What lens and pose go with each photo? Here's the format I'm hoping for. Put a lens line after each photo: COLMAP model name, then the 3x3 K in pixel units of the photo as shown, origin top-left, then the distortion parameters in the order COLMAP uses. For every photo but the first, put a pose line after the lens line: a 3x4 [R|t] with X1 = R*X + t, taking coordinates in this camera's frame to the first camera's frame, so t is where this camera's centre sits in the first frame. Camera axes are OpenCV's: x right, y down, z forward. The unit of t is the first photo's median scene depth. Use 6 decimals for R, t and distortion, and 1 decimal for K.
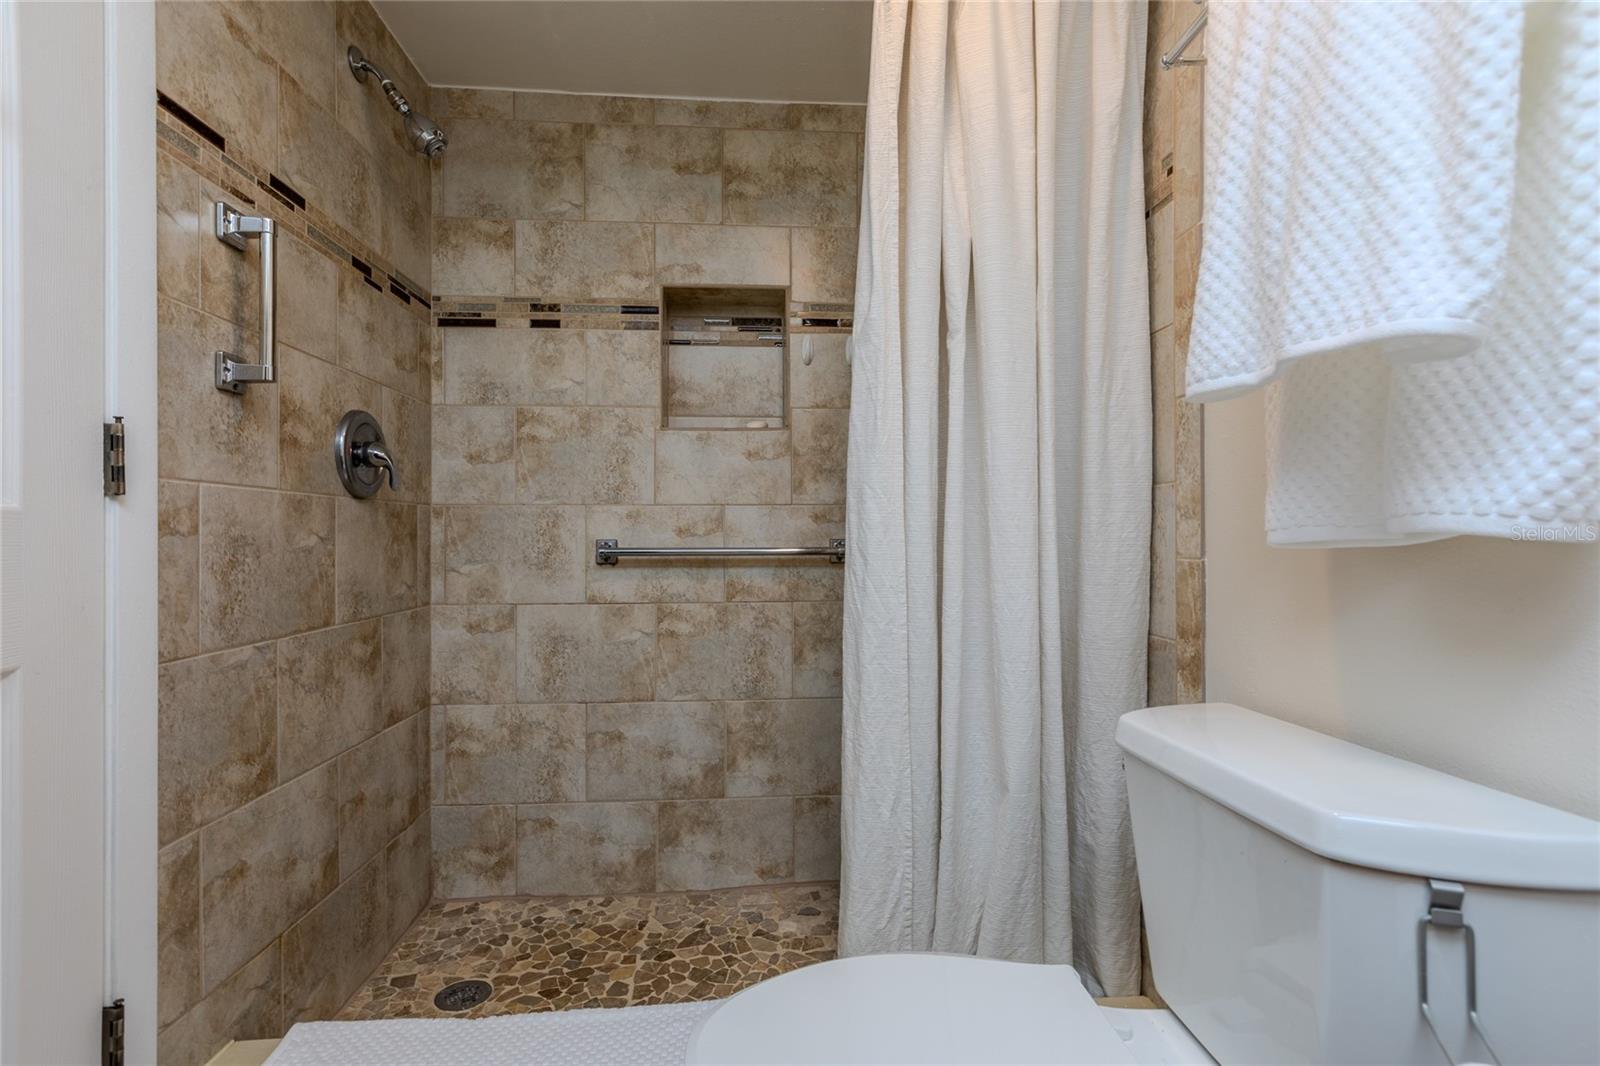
lens RADIAL K [[730.1, 0, 801.7], [0, 730.1, 533.6], [0, 0, 1]] dist [-0.003539, -0.000193]
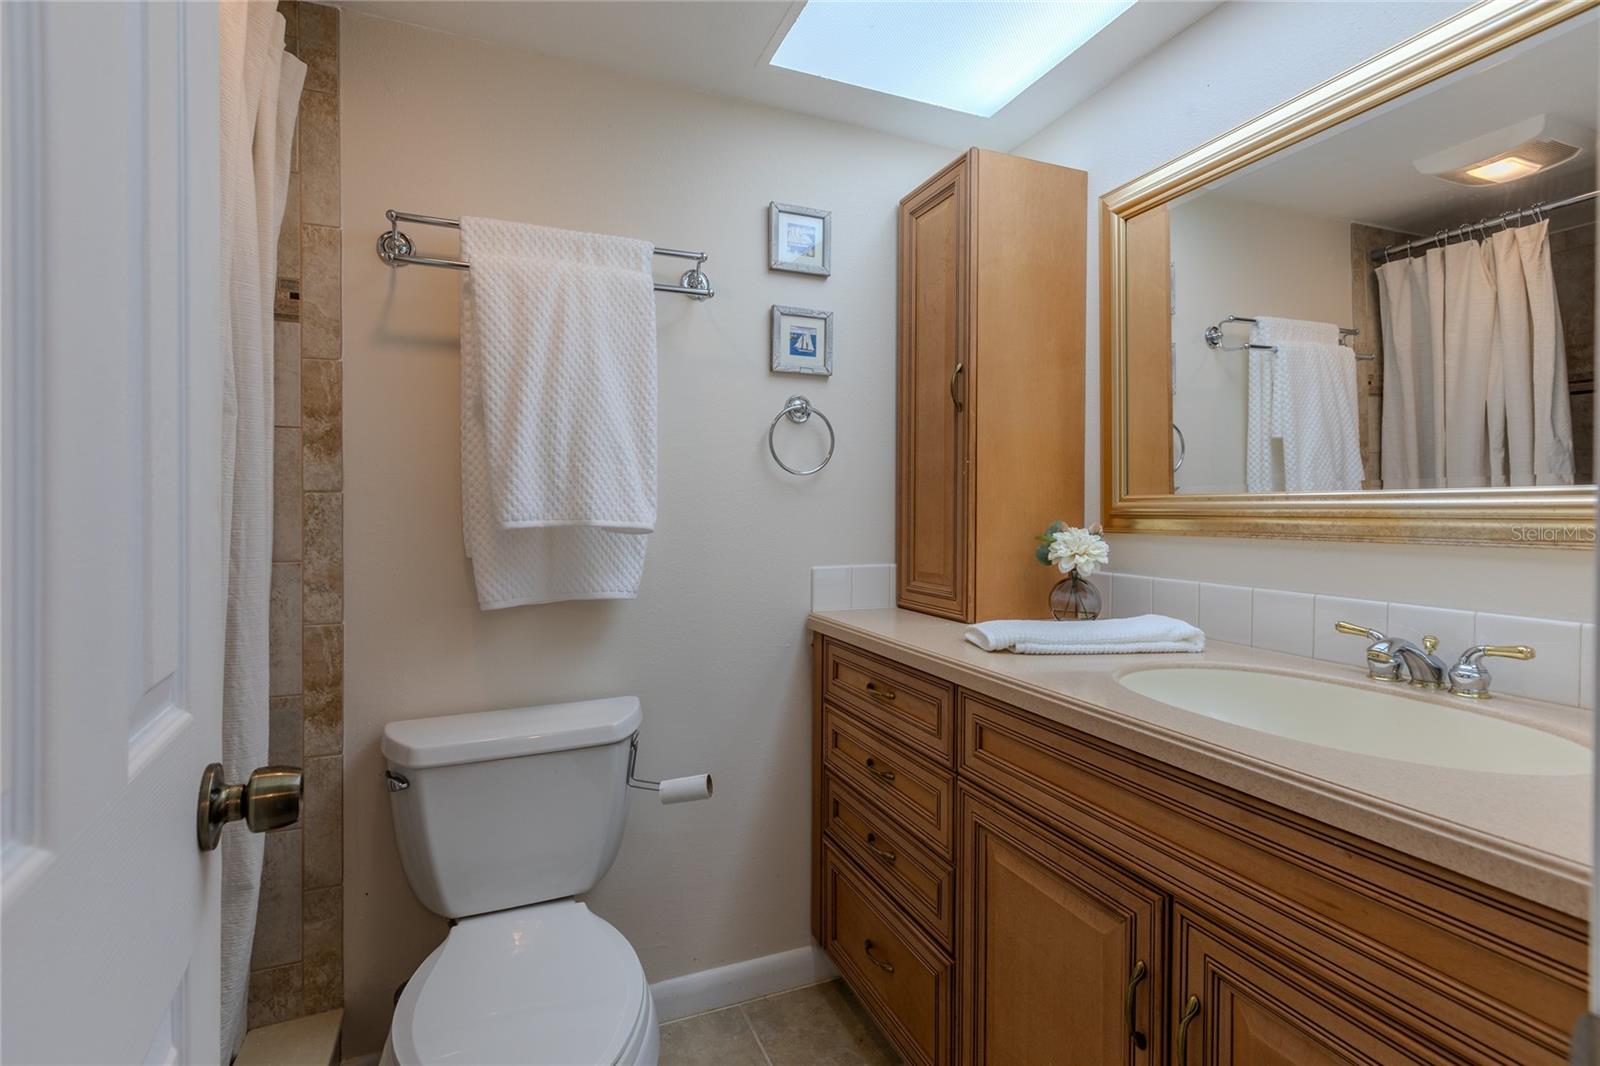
lens RADIAL K [[730.1, 0, 799.7], [0, 730.1, 523.3], [0, 0, 1]] dist [-0.003539, -0.000193]
pose [[-0.313202, -0.003791, 0.949679, -0.886732], [-0.004274, 0.999988, 0.002582, -0.141857], [-0.949677, -0.003250, -0.313214, 0.611468]]
